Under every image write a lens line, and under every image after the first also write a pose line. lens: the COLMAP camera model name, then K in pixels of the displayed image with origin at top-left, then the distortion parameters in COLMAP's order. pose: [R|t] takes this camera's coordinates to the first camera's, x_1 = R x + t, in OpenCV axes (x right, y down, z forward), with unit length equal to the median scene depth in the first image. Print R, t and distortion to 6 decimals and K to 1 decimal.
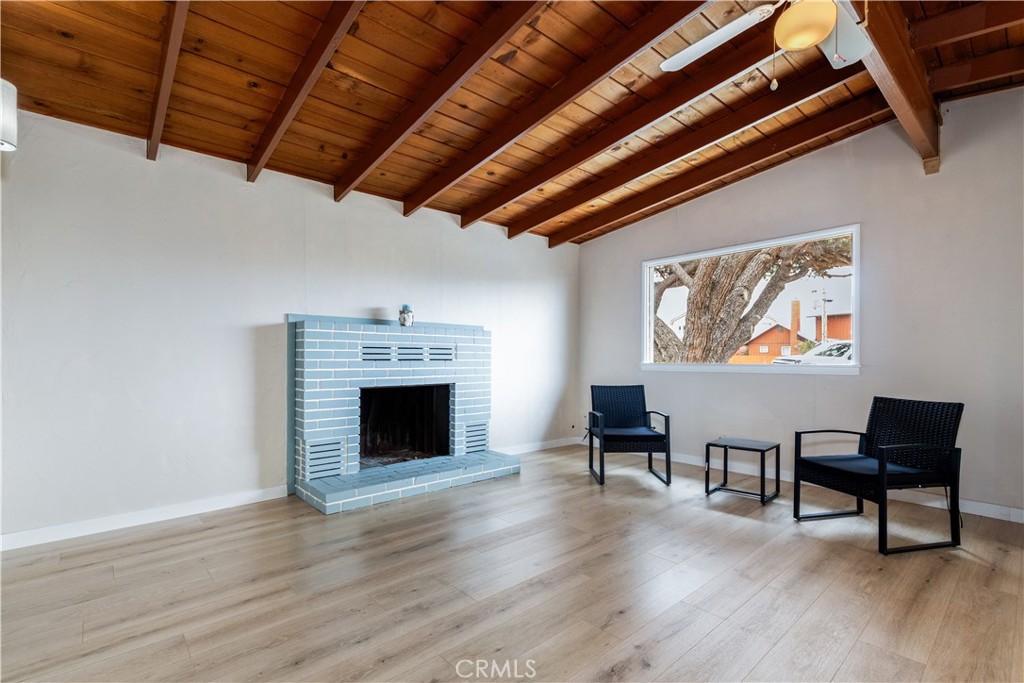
lens RADIAL K [[470.4, 0, 507.2], [0, 470.4, 347.7], [0, 0, 1]] dist [0.003137, -0.000619]
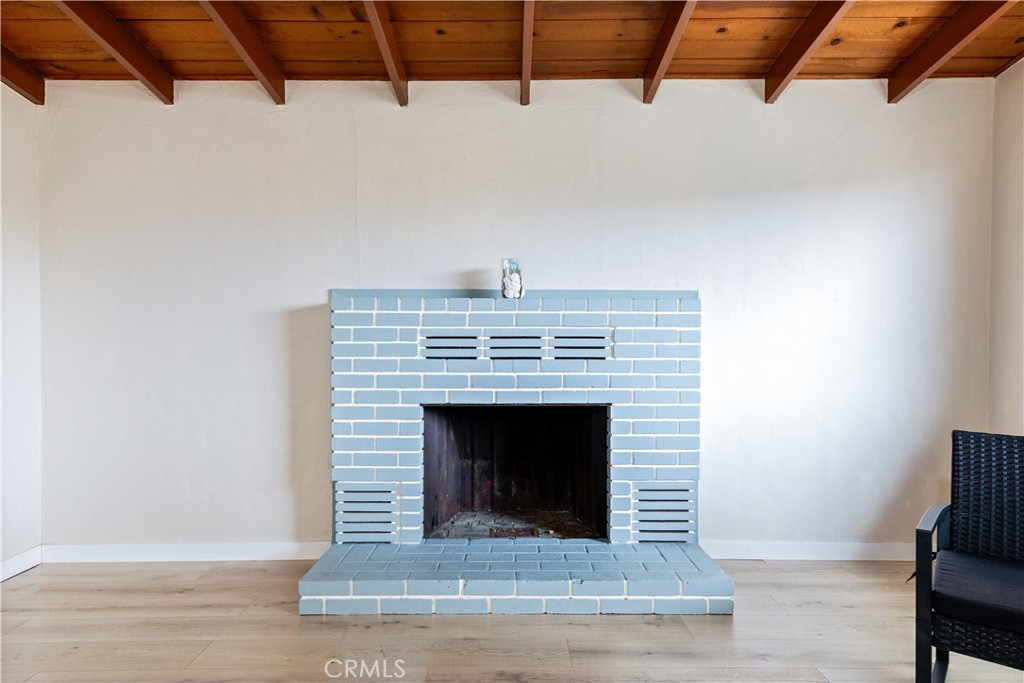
lens RADIAL K [[578.5, 0, 509.9], [0, 578.5, 351.9], [0, 0, 1]] dist [0.005818, -0.001490]
pose [[0.752164, -0.001001, -0.658975, 0.237019], [0.015059, 0.999764, 0.015670, 0.007475], [0.658803, -0.021710, 0.752002, 0.475561]]
